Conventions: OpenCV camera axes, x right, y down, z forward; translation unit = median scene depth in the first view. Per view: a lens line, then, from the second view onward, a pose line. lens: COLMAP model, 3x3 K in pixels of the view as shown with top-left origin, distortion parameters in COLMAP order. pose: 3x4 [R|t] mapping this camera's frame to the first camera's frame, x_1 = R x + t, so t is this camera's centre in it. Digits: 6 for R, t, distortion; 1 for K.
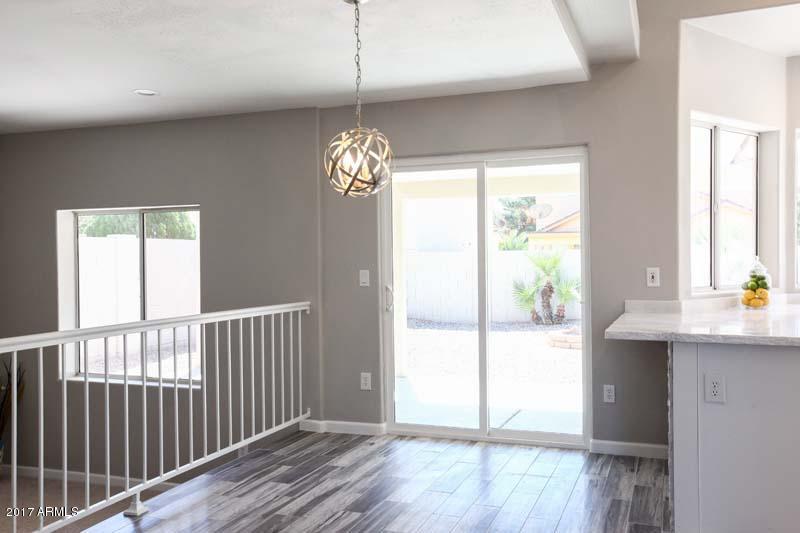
lens RADIAL K [[715.7, 0, 387.2], [0, 715.7, 266.9], [0, 0, 1]] dist [0.084105, -0.011012]
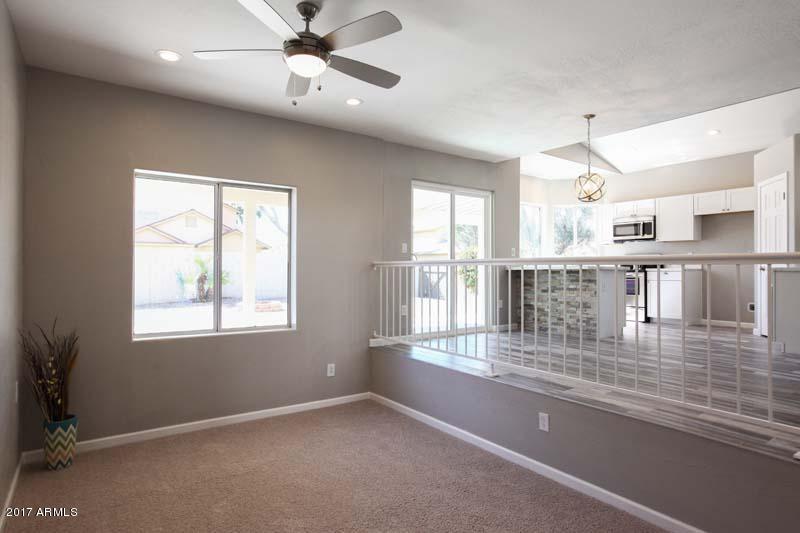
lens RADIAL K [[454.6, 0, 407.2], [0, 454.6, 267.7], [0, 0, 1]] dist [-0.001117, 0.006893]
pose [[0.526036, 0.018717, 0.850256, -0.994985], [-0.010155, 0.999825, -0.015726, 0.084334], [-0.850402, -0.000362, 0.526134, 0.467393]]
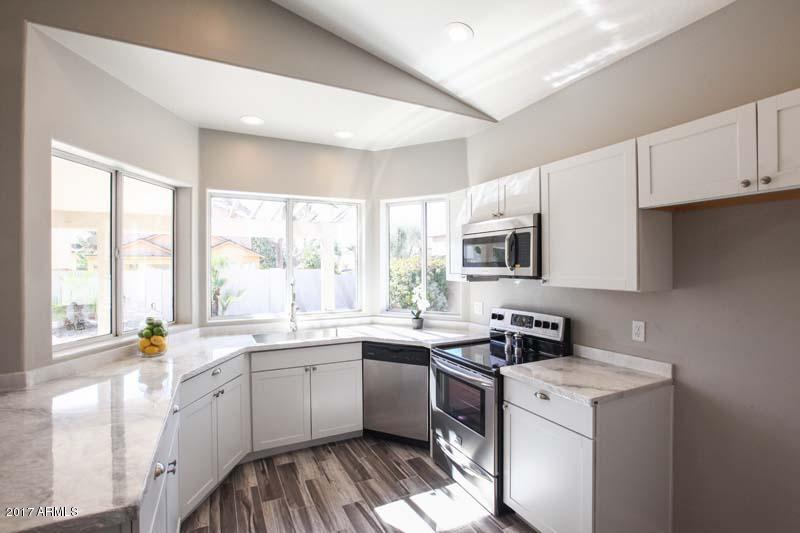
lens RADIAL K [[389.1, 0, 404.8], [0, 389.1, 267.9], [0, 0, 1]] dist [-0.027902, 0.011072]
pose [[0.679110, 0.010396, 0.733963, 0.334571], [-0.002283, 0.999925, -0.012050, -0.055805], [-0.734033, 0.006507, 0.679082, 0.363009]]
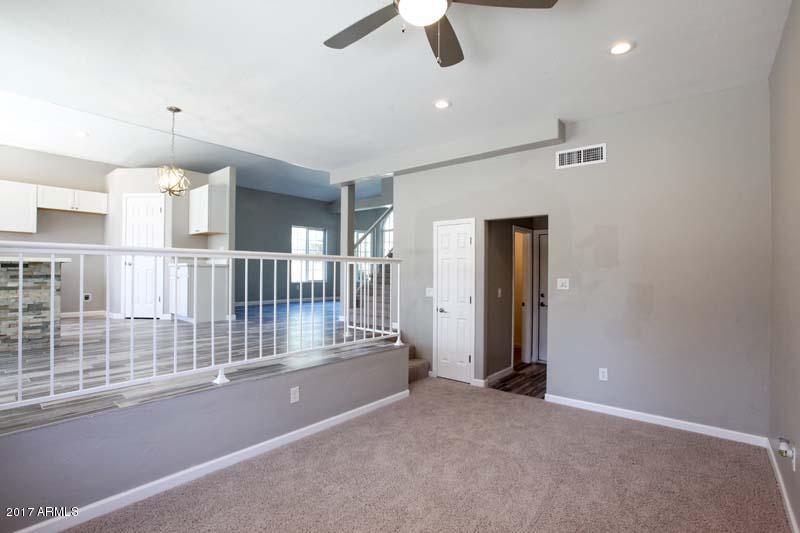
lens RADIAL K [[389.1, 0, 400.0], [0, 389.1, 266.9], [0, 0, 1]] dist [-0.027902, 0.011072]
pose [[-0.937321, 0.009509, 0.348337, -0.725064], [0.005834, 0.999916, -0.011600, 0.088324], [-0.348417, -0.008841, -0.937298, 1.192162]]
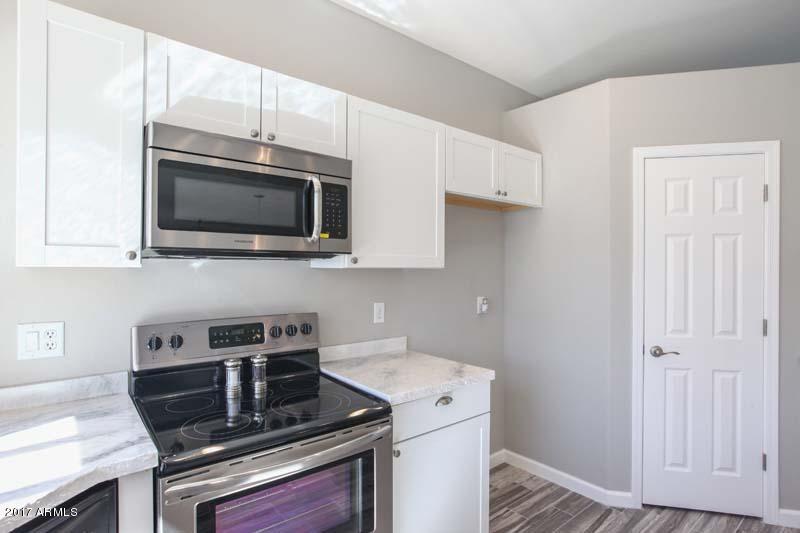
lens RADIAL K [[441.2, 0, 414.1], [0, 441.2, 265.1], [0, 0, 1]] dist [-0.023881, 0.001429]
pose [[-0.873371, 0.002693, 0.487049, 0.576234], [0.004931, 0.999982, 0.003312, -0.042900], [-0.487031, 0.005295, -0.873368, 0.880224]]
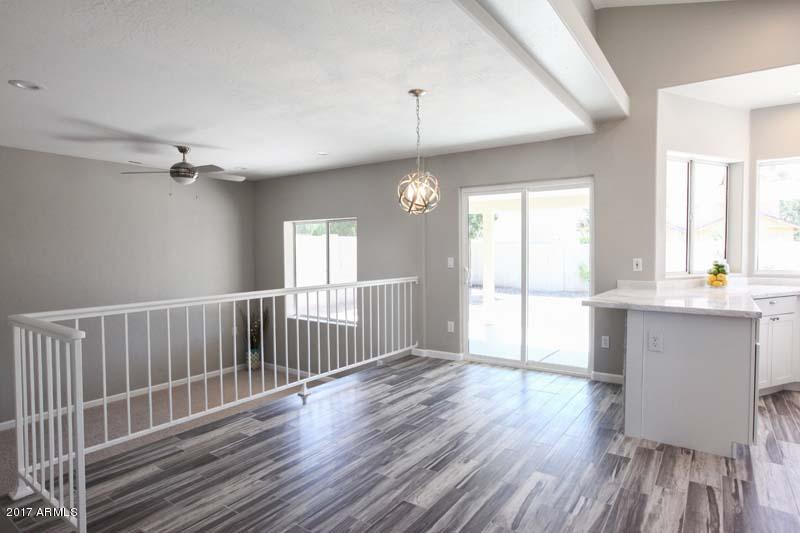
lens RADIAL K [[454.6, 0, 401.3], [0, 454.6, 263.1], [0, 0, 1]] dist [-0.001117, 0.006893]
pose [[0.972585, 0.013280, -0.232169, 0.104010], [-0.007692, 0.999659, 0.024954, -0.008020], [0.232422, -0.022484, 0.972355, -0.010744]]
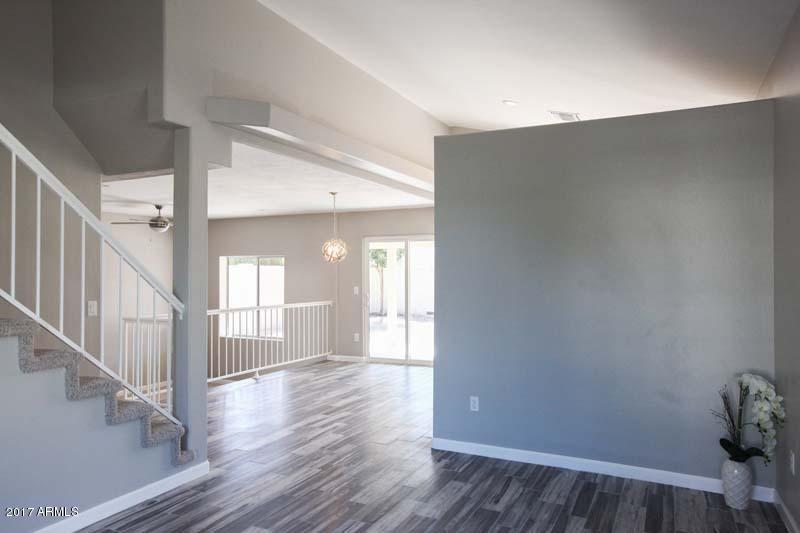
lens RADIAL K [[571.3, 0, 394.8], [0, 571.3, 269.5], [0, 0, 1]] dist [0.002980, 0.000561]
pose [[0.996631, 0.011992, -0.081141, 0.242432], [-0.013035, 0.999839, -0.012336, -0.029899], [0.080980, 0.013352, 0.996626, -0.782527]]
